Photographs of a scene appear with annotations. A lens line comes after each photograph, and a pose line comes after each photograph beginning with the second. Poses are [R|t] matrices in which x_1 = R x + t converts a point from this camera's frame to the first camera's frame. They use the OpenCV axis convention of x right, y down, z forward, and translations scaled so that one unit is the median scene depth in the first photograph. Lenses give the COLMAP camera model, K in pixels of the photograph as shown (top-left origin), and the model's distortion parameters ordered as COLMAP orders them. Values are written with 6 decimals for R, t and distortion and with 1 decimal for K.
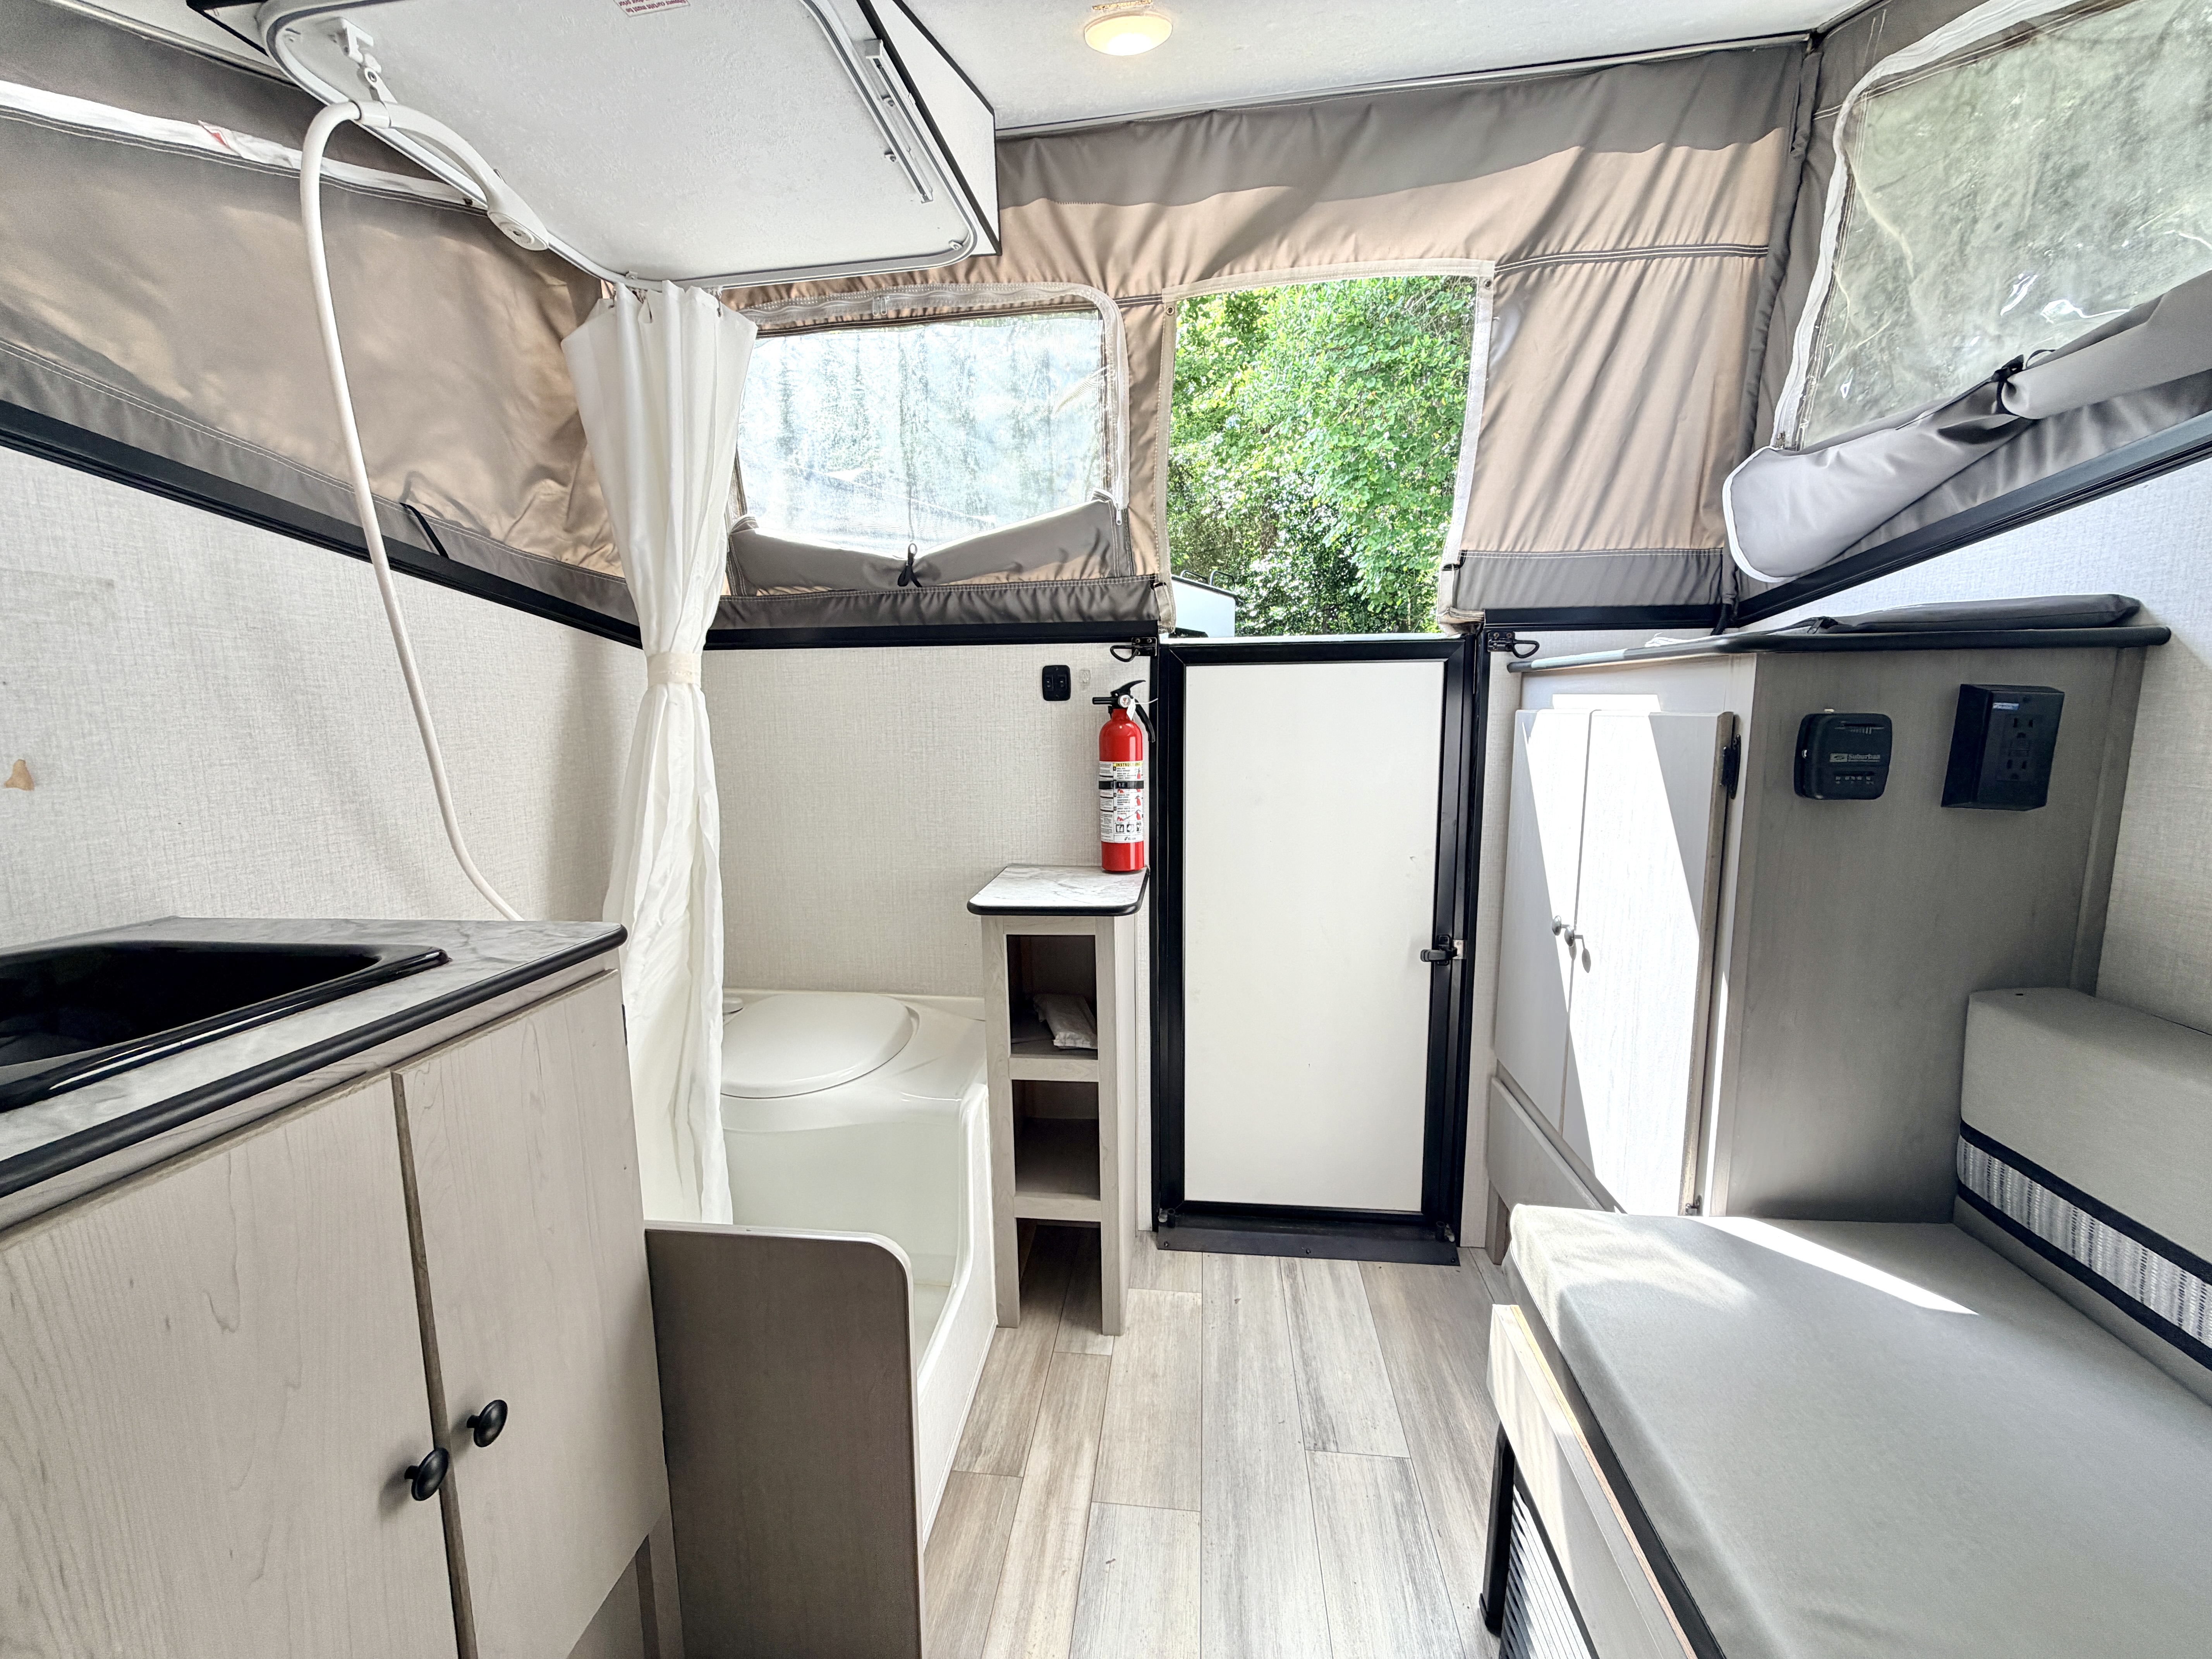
lens RADIAL K [[882.4, 0, 1101.6], [0, 882.4, 830.6], [0, 0, 1]] dist [-0.000332, -0.000216]
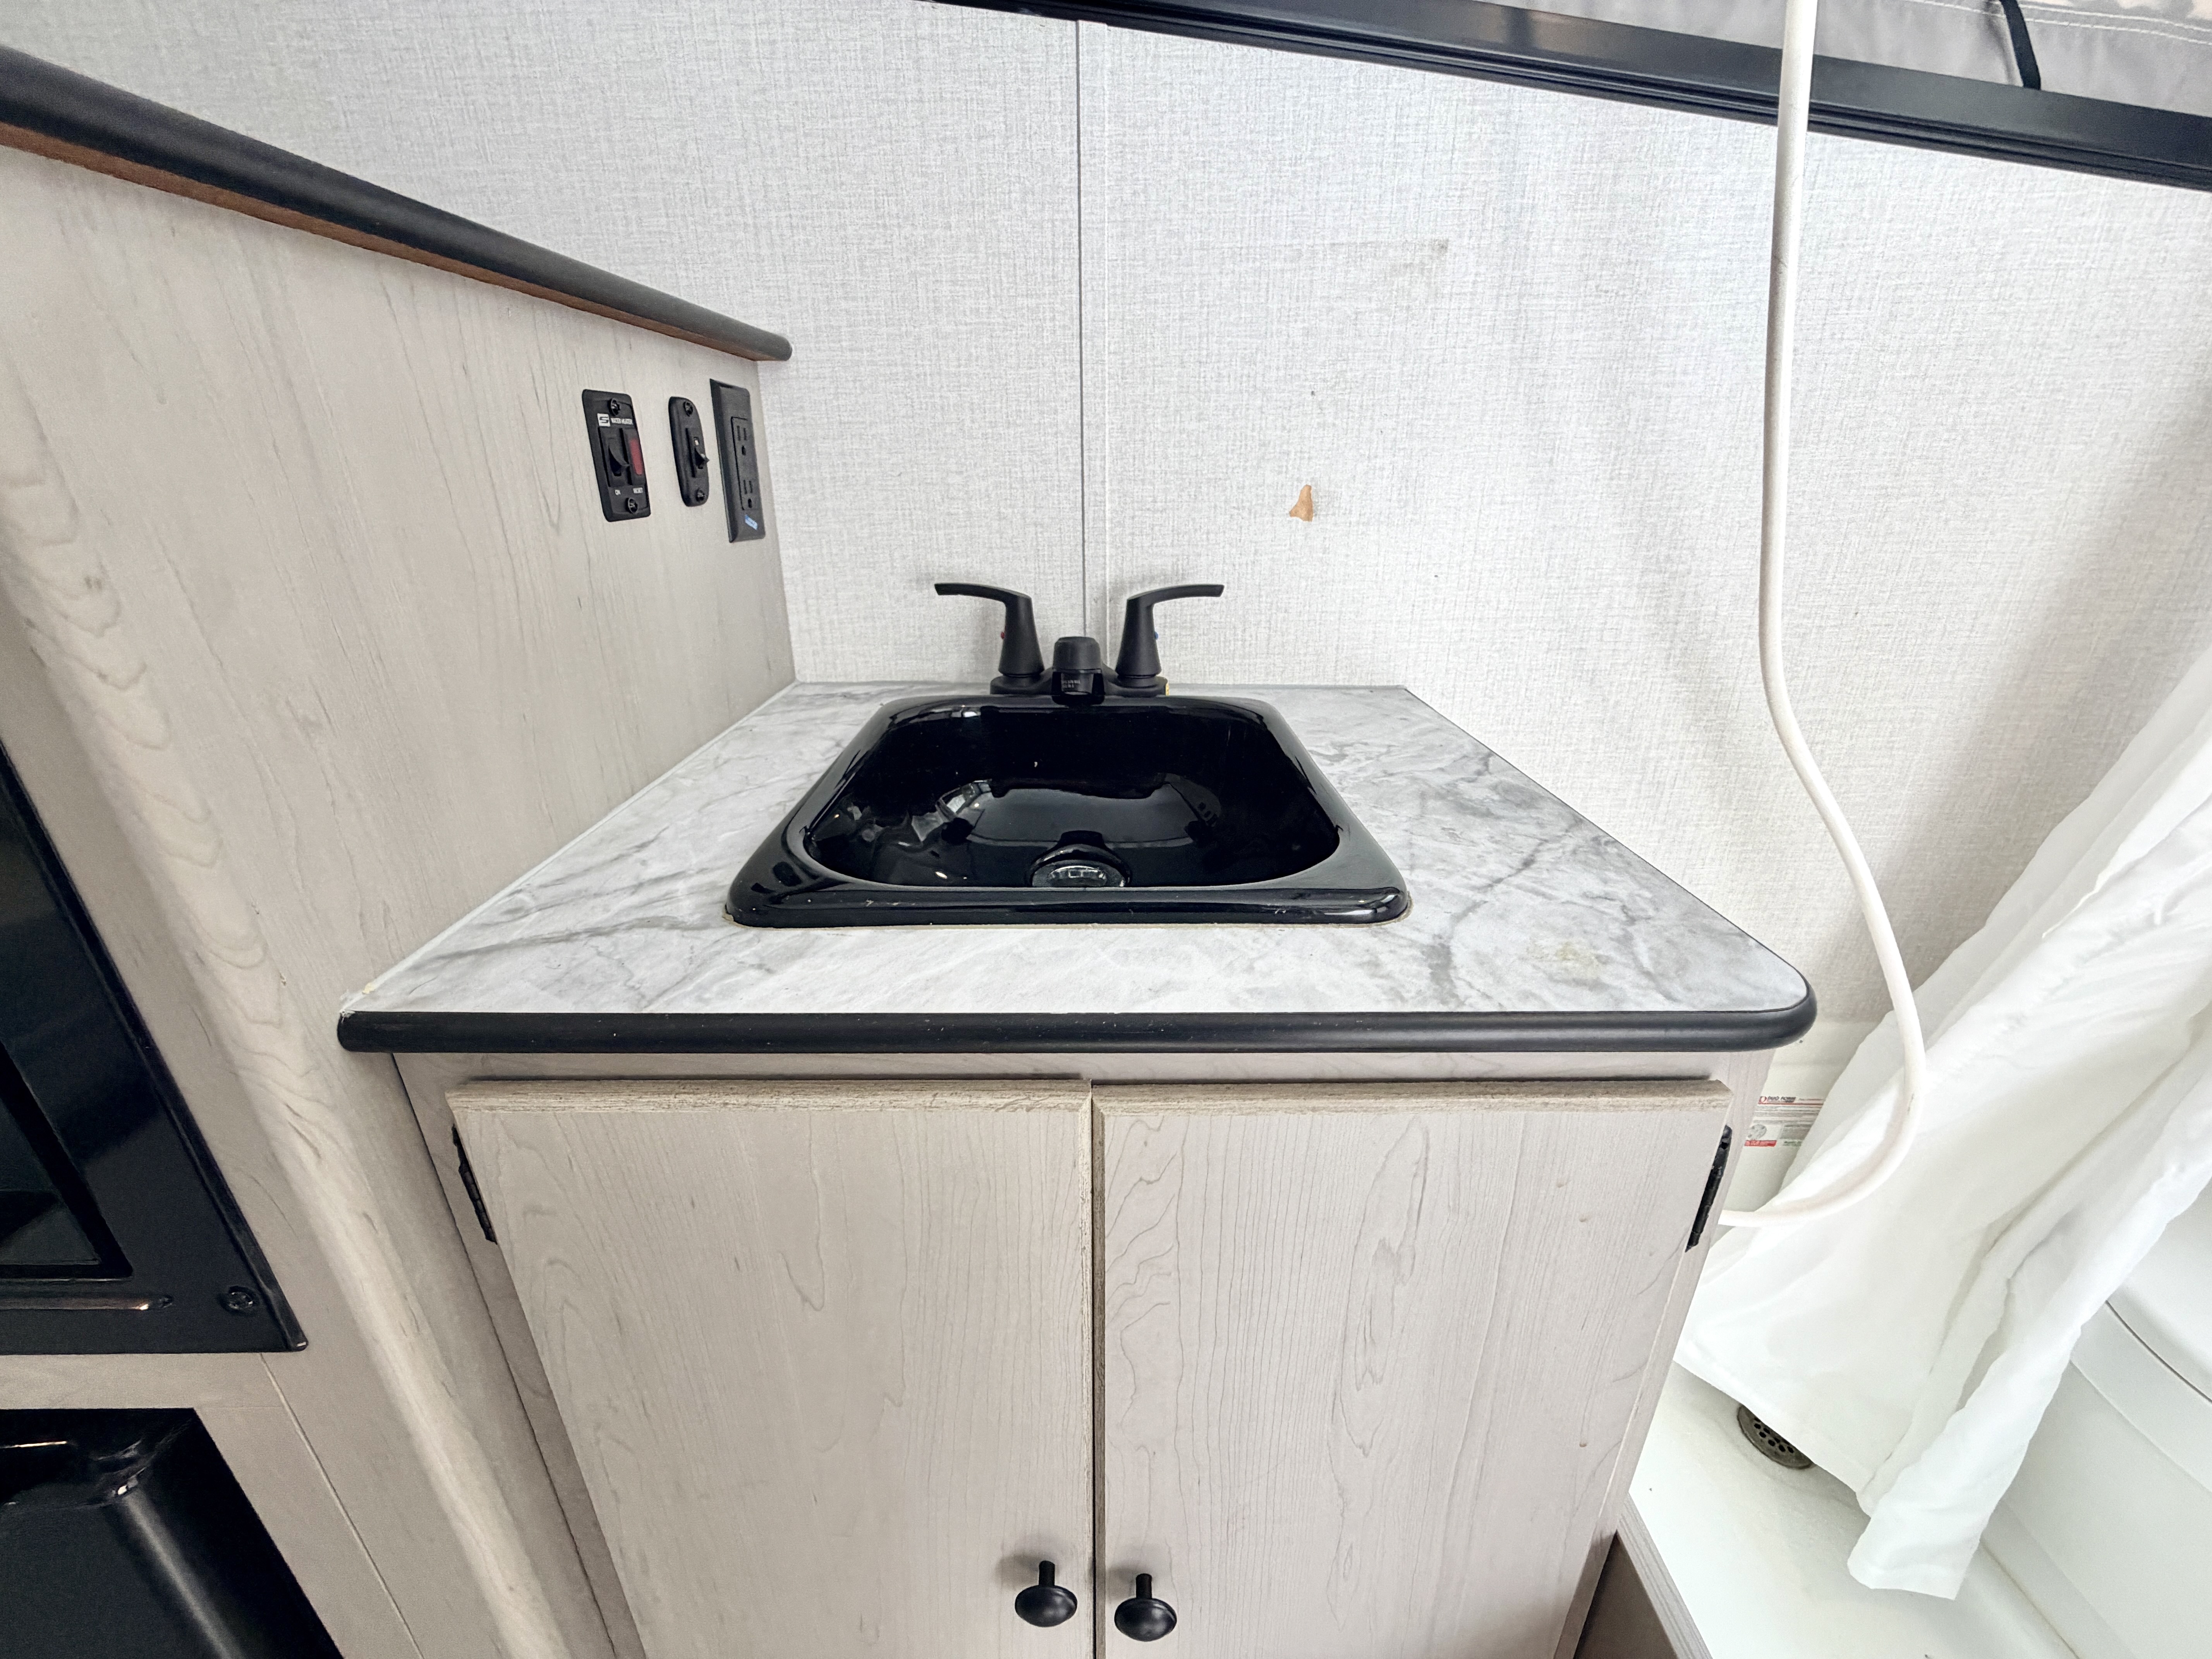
lens RADIAL K [[882.4, 0, 1101.6], [0, 882.4, 830.6], [0, 0, 1]] dist [-0.000332, -0.000216]
pose [[0.104839, 0.387035, -0.916085, -0.154019], [-0.128447, 0.918716, 0.373447, -0.036795], [0.986159, 0.078516, 0.146031, 0.383835]]
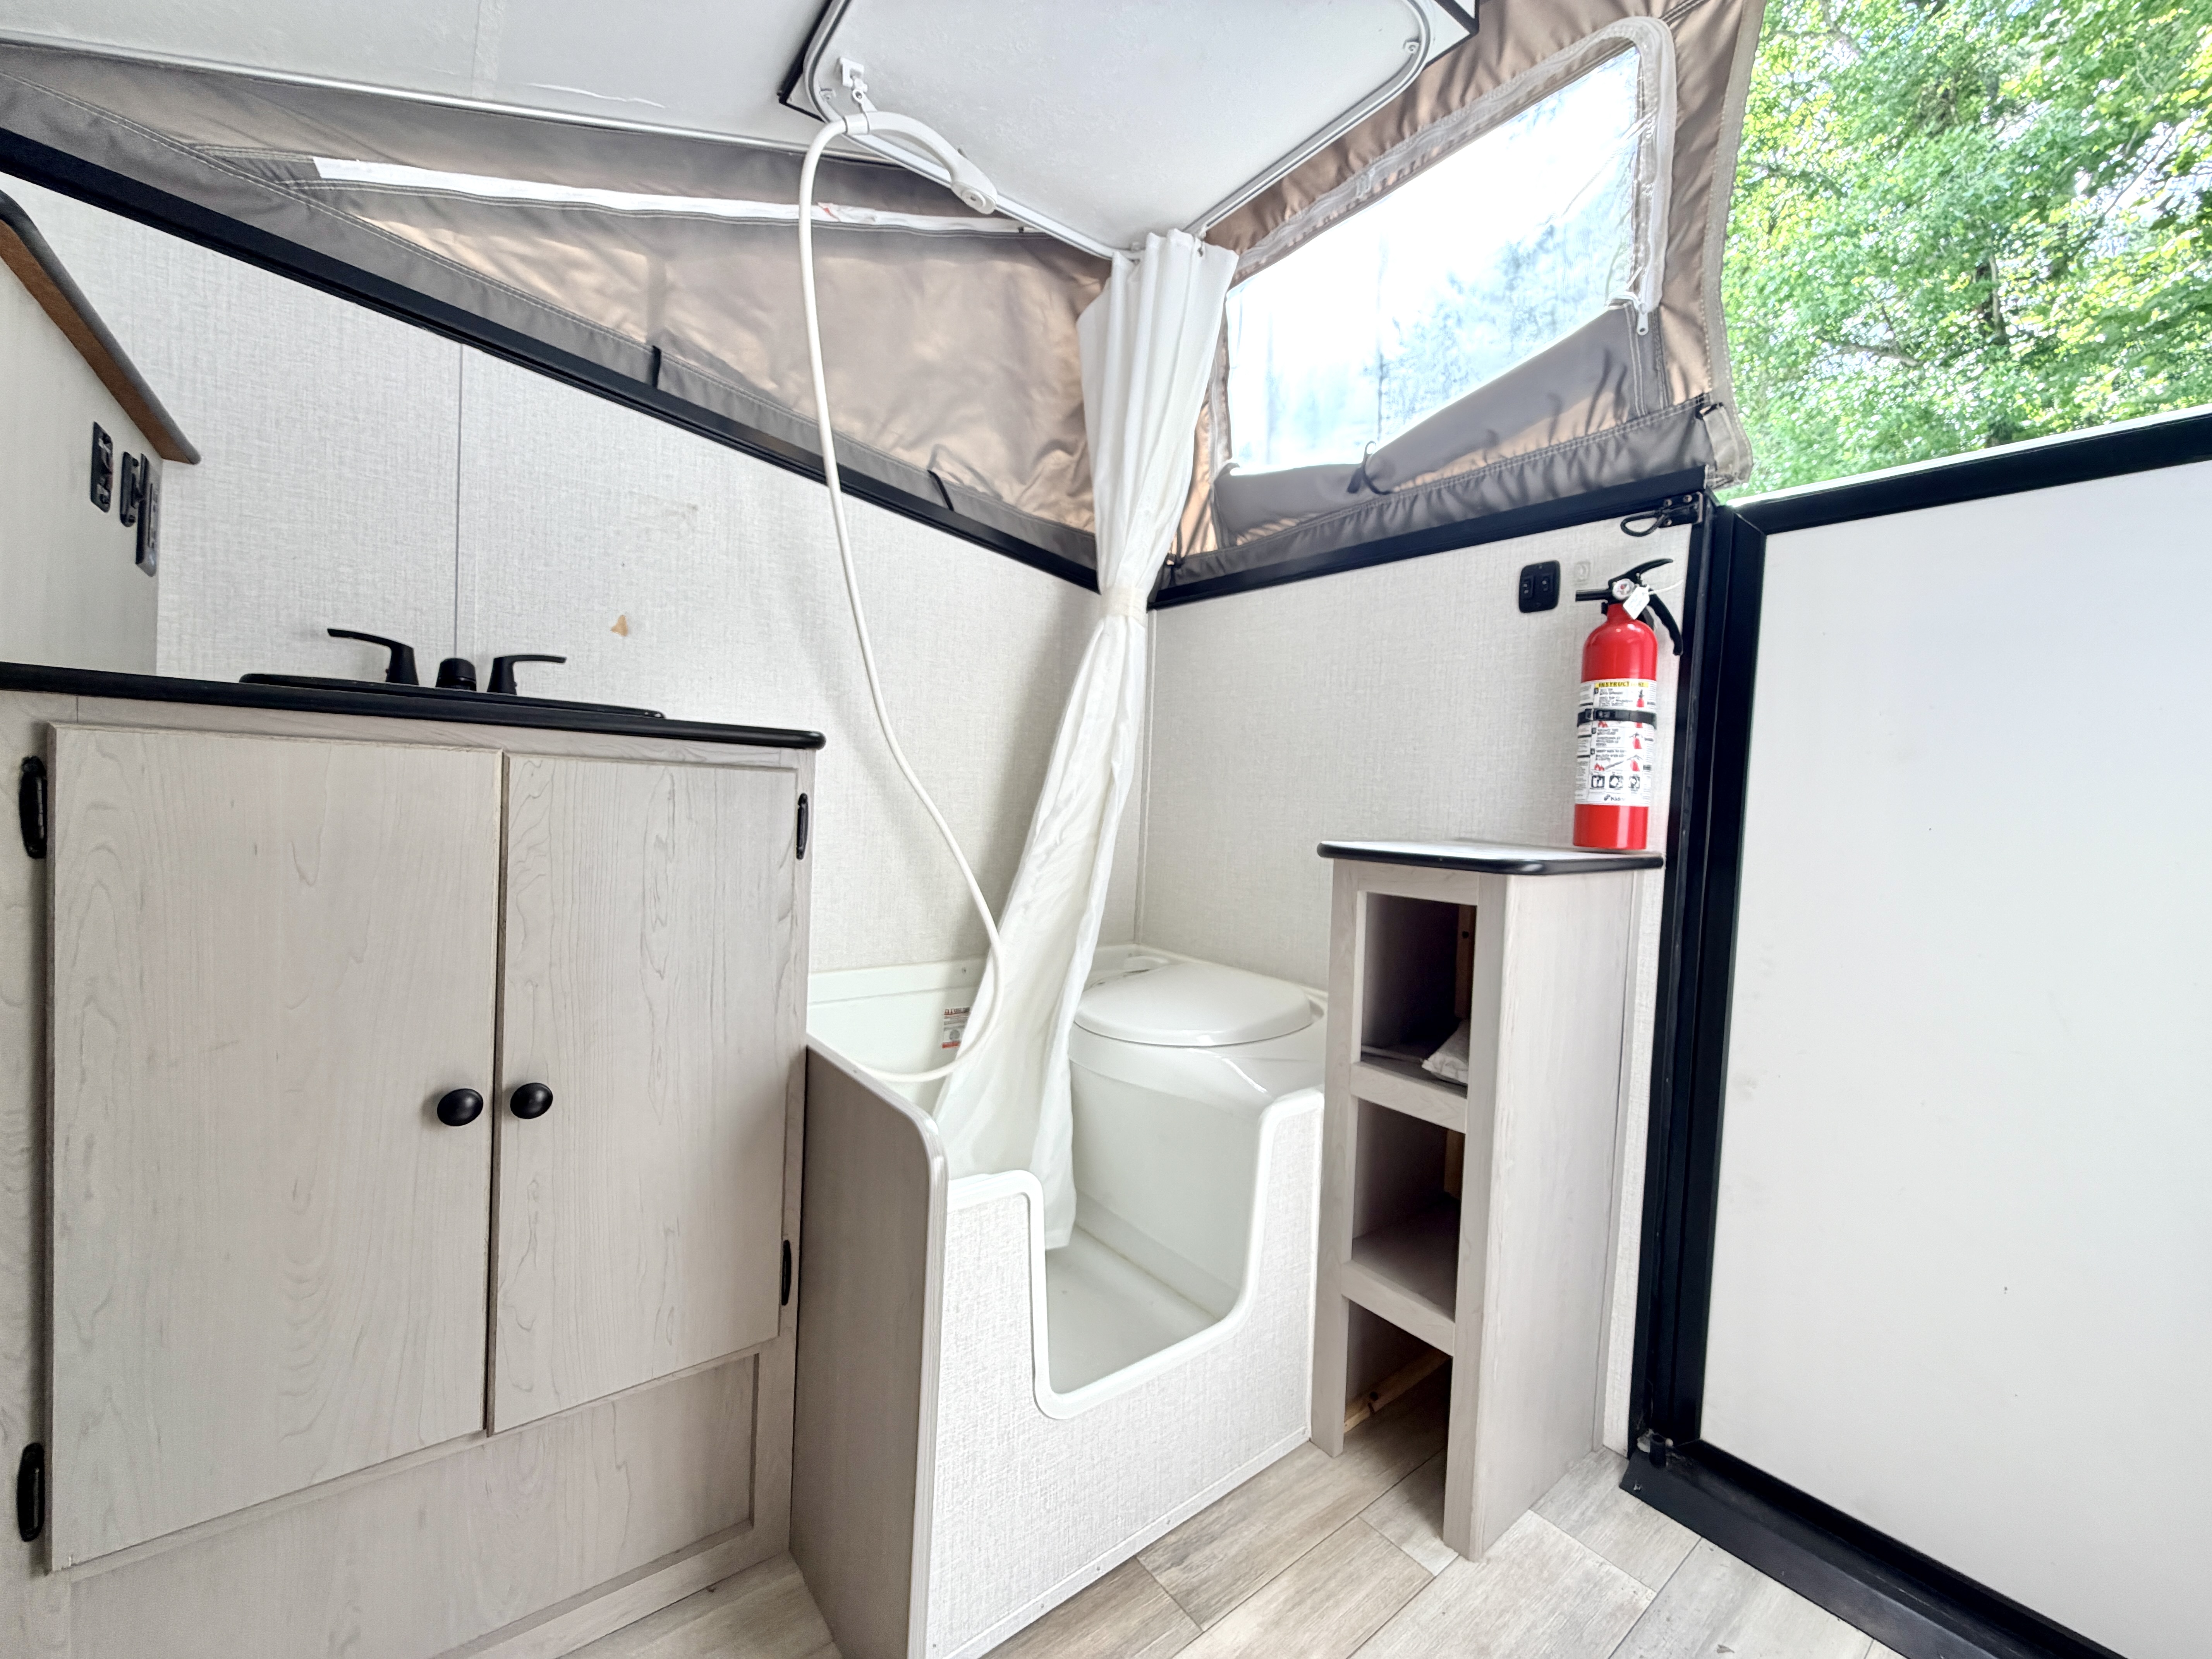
lens RADIAL K [[889.7, 0, 1101.0], [0, 889.7, 829.9], [0, 0, 1]] dist [0.000534, -0.000260]
pose [[0.699521, 0.068578, -0.711314, 0.260664], [-0.148041, 0.987698, -0.050363, 0.134177], [0.699110, 0.140534, 0.701068, 0.310168]]
